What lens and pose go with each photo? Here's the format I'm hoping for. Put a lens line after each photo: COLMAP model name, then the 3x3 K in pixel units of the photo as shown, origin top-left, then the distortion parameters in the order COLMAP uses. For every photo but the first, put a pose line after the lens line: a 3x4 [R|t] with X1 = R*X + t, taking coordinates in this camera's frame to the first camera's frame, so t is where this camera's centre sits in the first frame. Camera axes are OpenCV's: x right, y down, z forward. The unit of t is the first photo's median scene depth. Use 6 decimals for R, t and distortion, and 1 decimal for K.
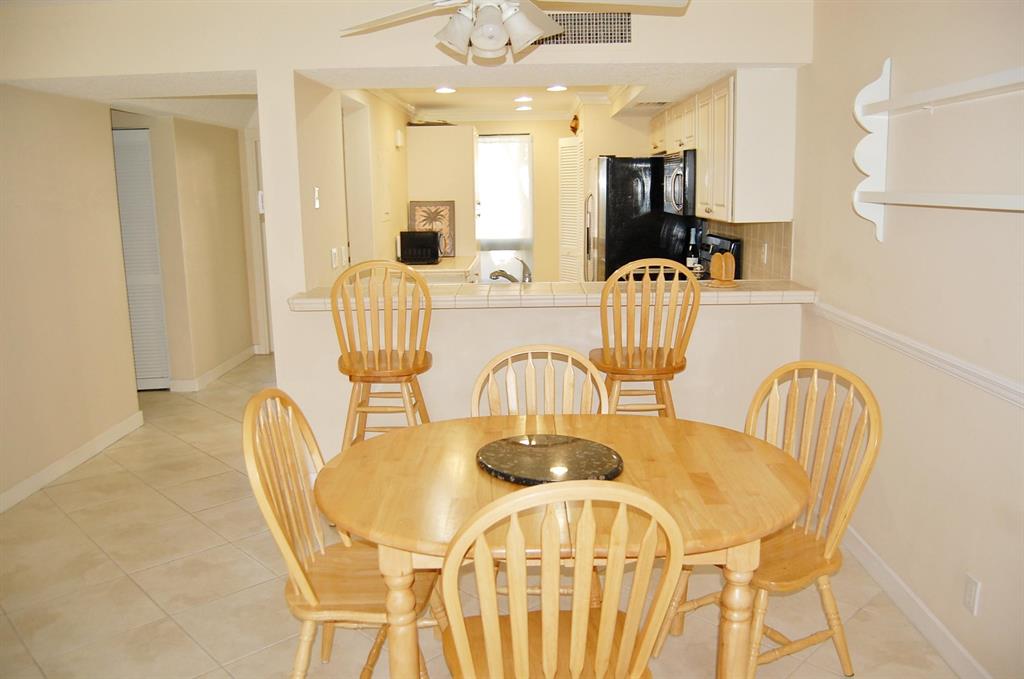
lens RADIAL K [[812.5, 0, 515.1], [0, 812.5, 340.2], [0, 0, 1]] dist [-0.056232, -0.002284]
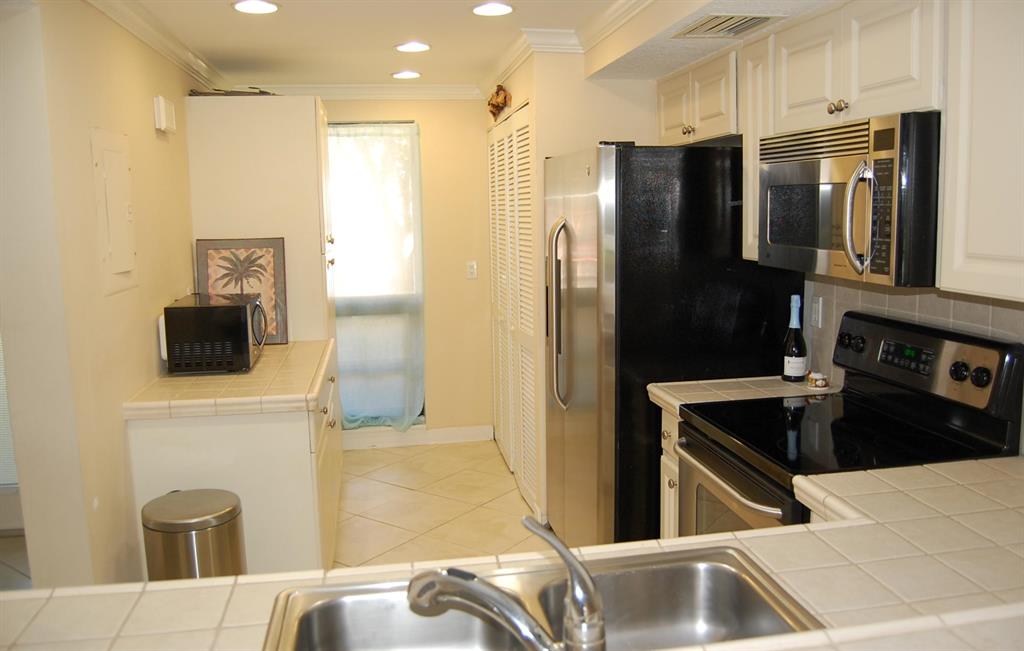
lens RADIAL K [[843.4, 0, 510.7], [0, 843.4, 320.8], [0, 0, 1]] dist [-0.044050, -0.000569]
pose [[0.985710, -0.028603, 0.166005, -0.022220], [0.037115, 0.998138, -0.048396, -0.086425], [-0.164311, 0.053866, 0.984937, 0.443397]]
